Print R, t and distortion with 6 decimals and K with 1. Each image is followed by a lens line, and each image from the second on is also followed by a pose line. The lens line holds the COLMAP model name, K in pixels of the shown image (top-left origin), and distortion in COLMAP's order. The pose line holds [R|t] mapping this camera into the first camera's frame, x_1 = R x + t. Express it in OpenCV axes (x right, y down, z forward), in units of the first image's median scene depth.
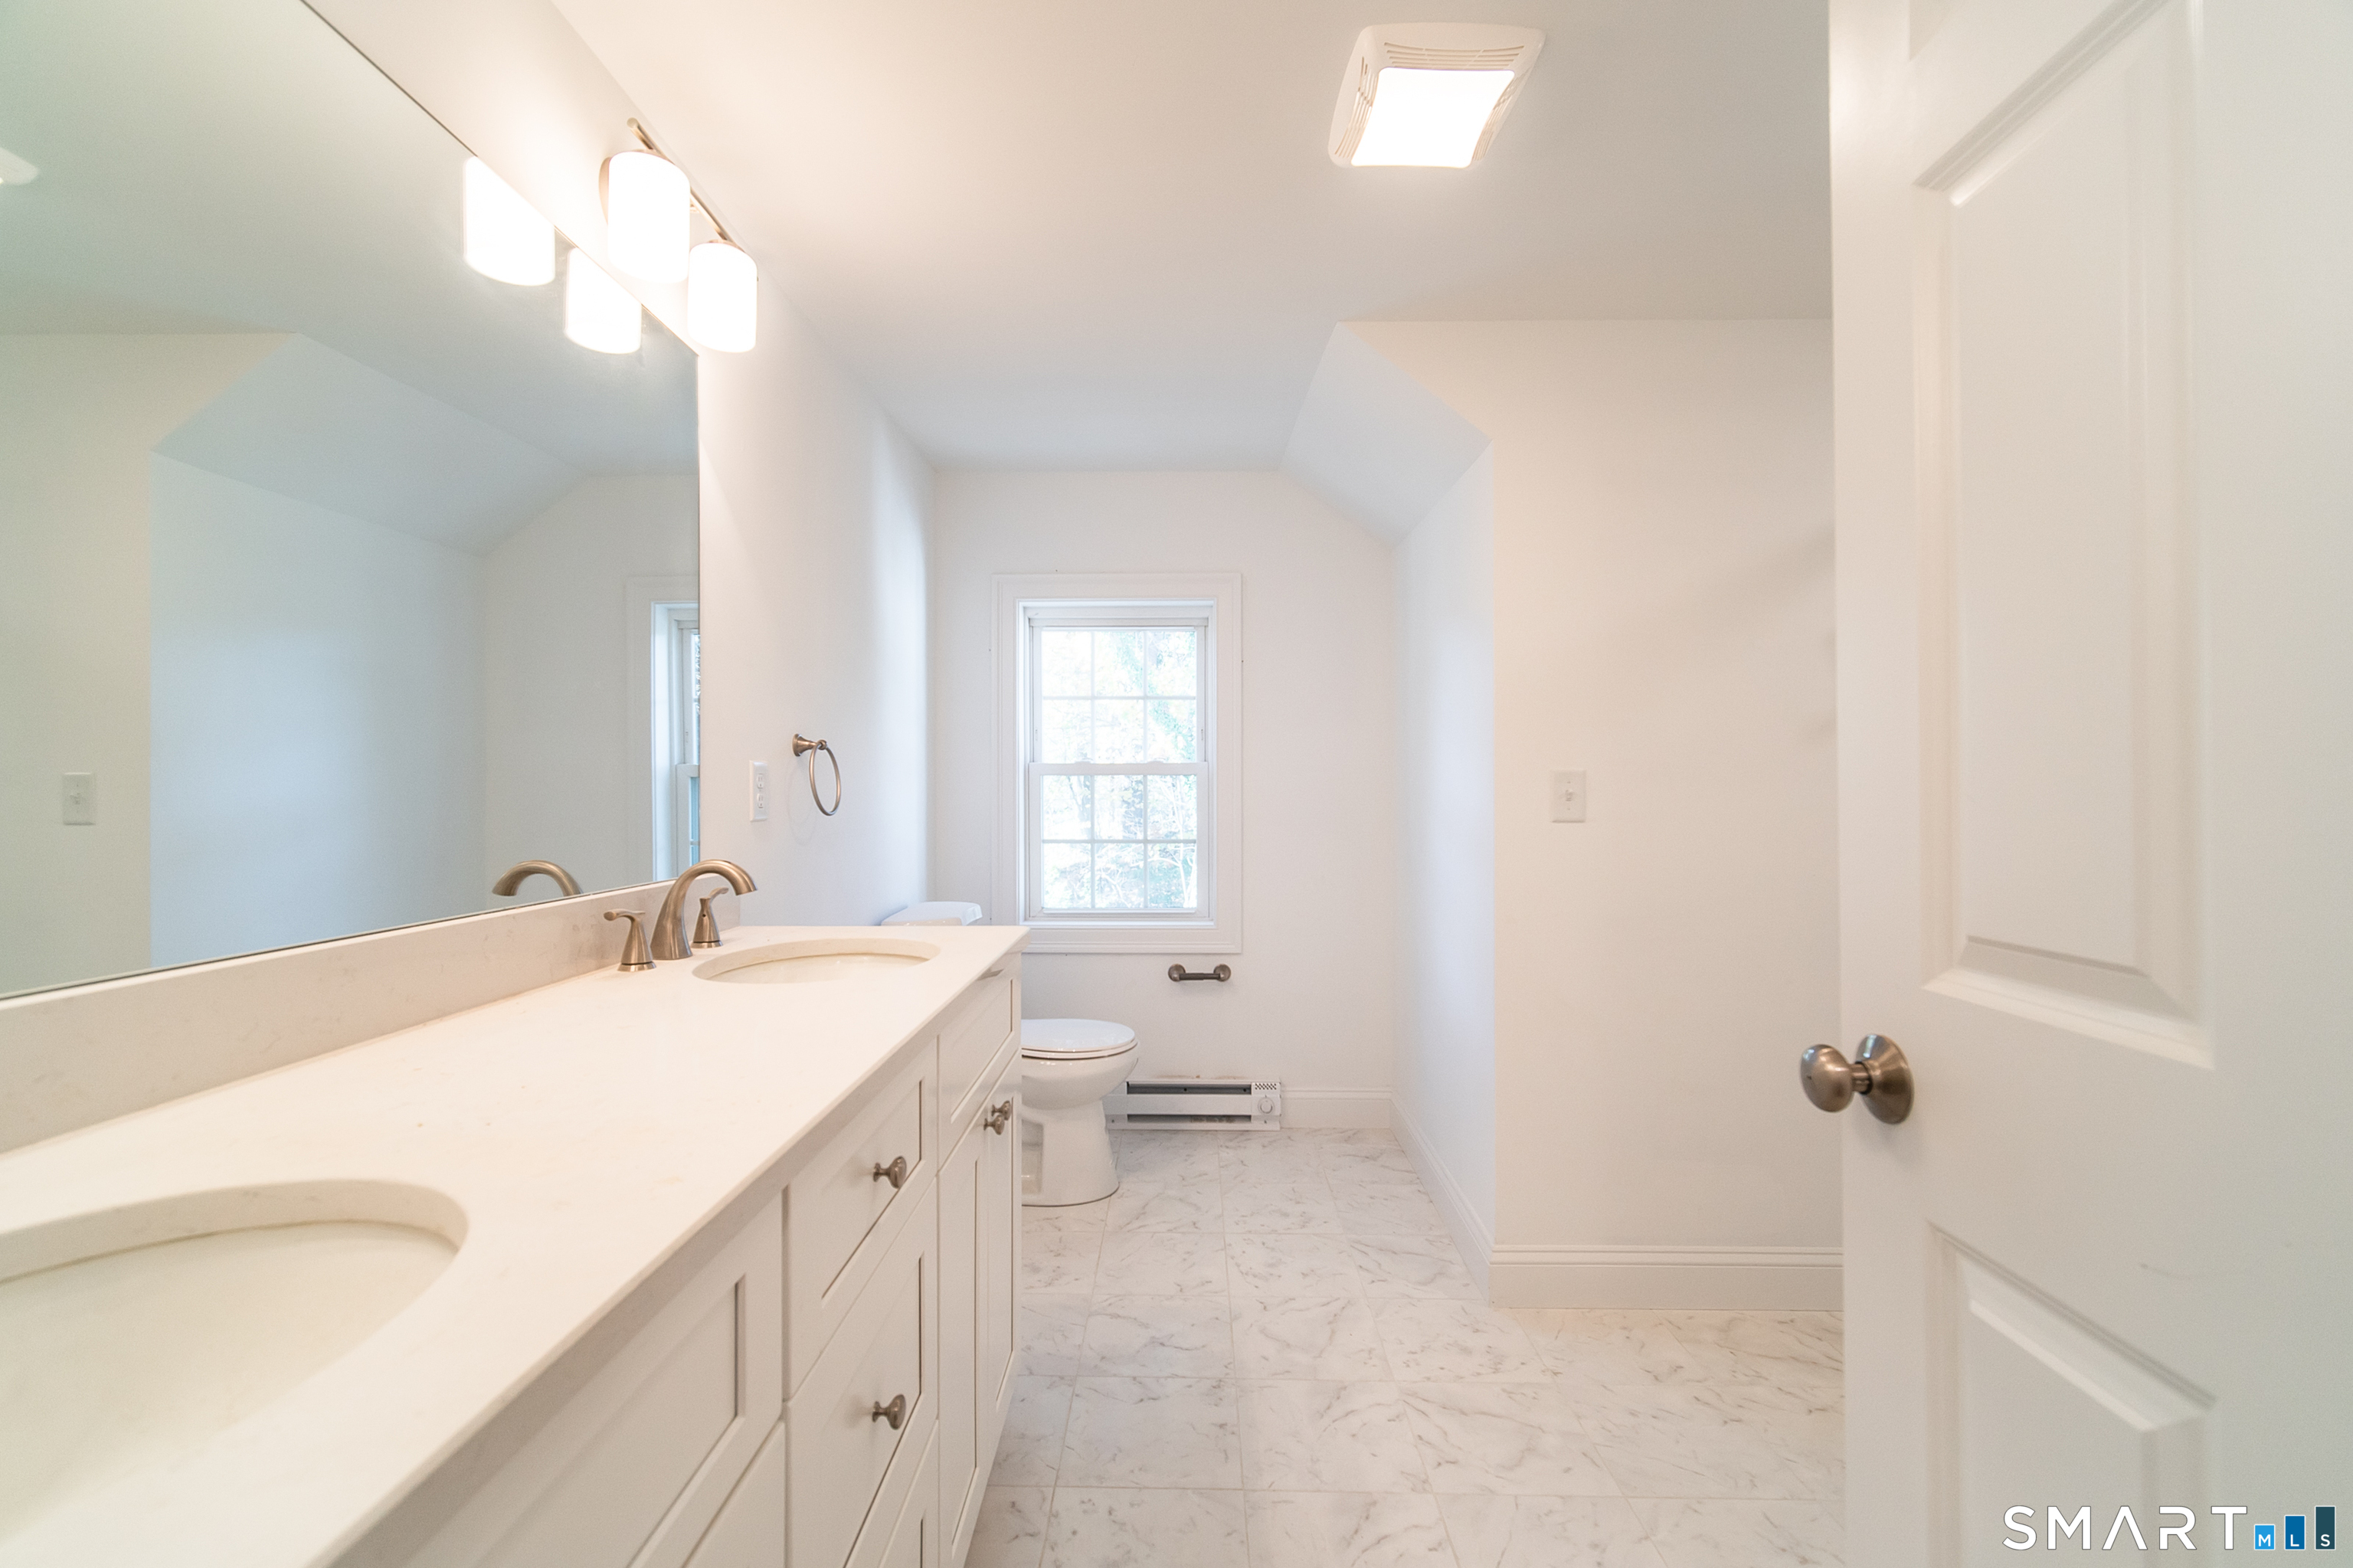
lens RADIAL K [[972.2, 0, 1176.5], [0, 972.2, 784.0], [0, 0, 1]] dist [-0.000991, -0.000463]
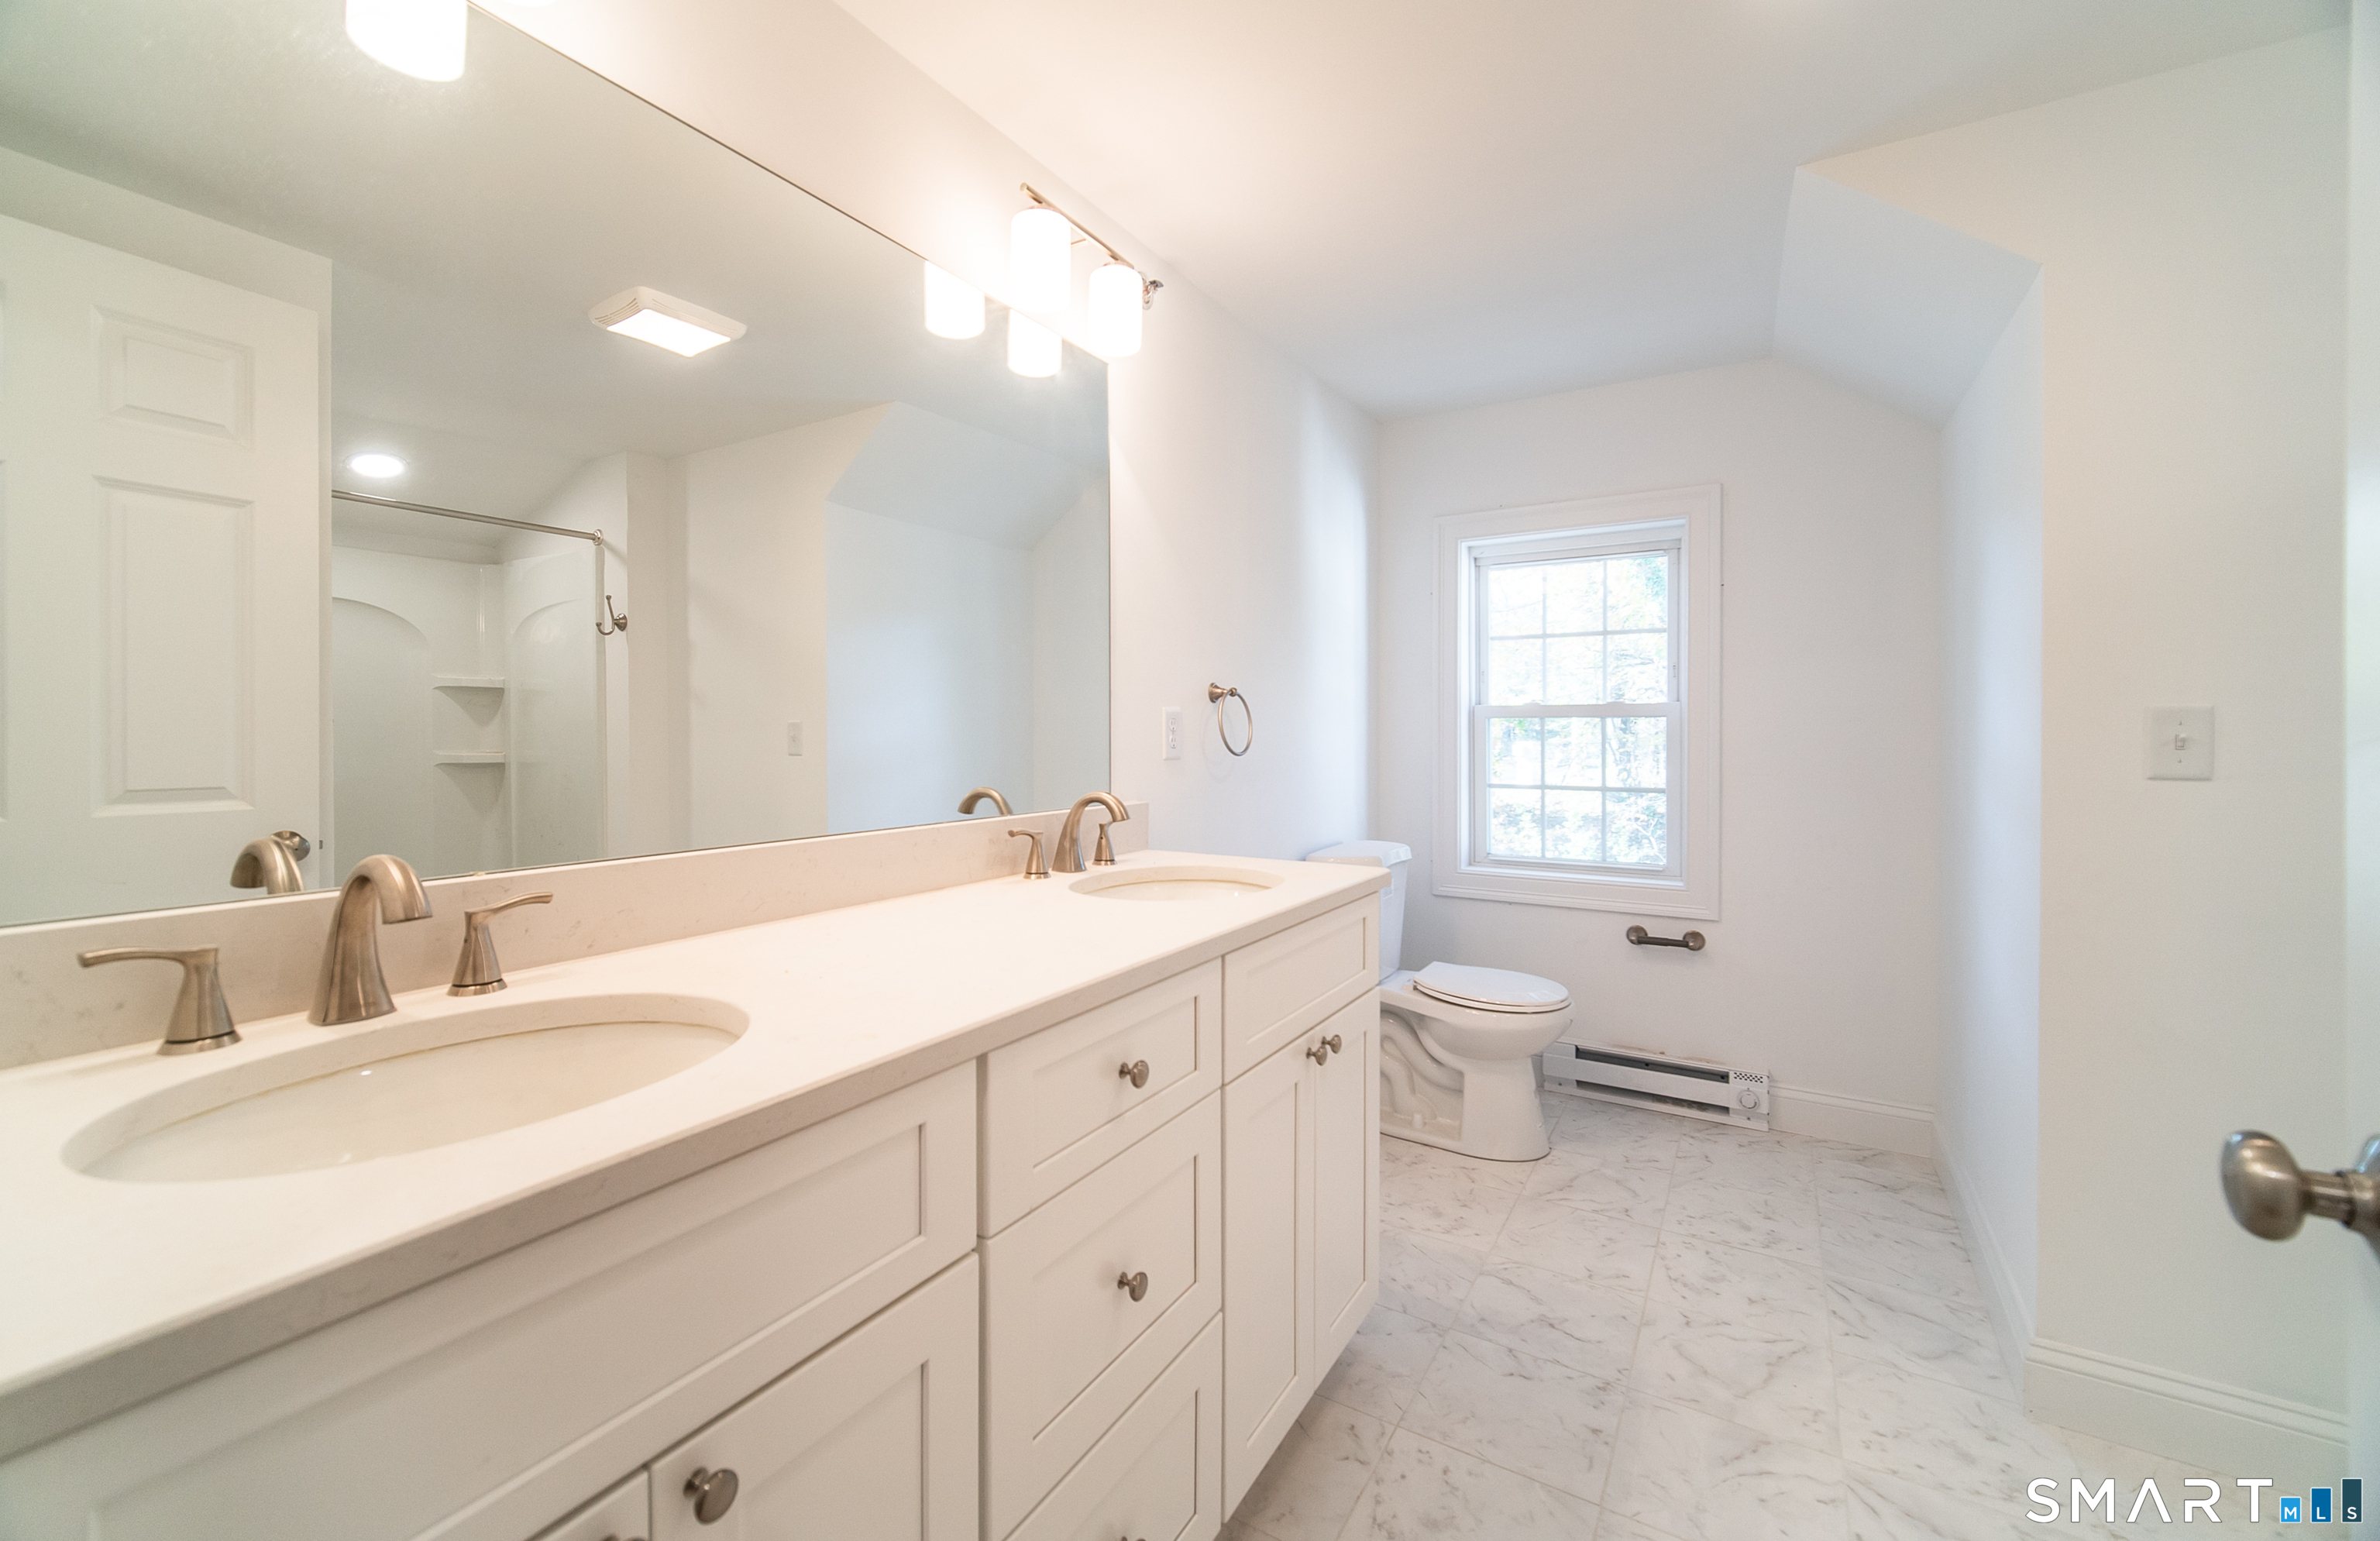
lens RADIAL K [[949.4, 0, 1183.7], [0, 949.4, 739.5], [0, 0, 1]] dist [-0.003969, 0.000318]
pose [[0.861827, 0.005345, -0.507174, 0.129231], [0.001134, 0.999922, 0.012464, 0.000398], [0.507201, -0.011317, 0.861754, 0.037526]]
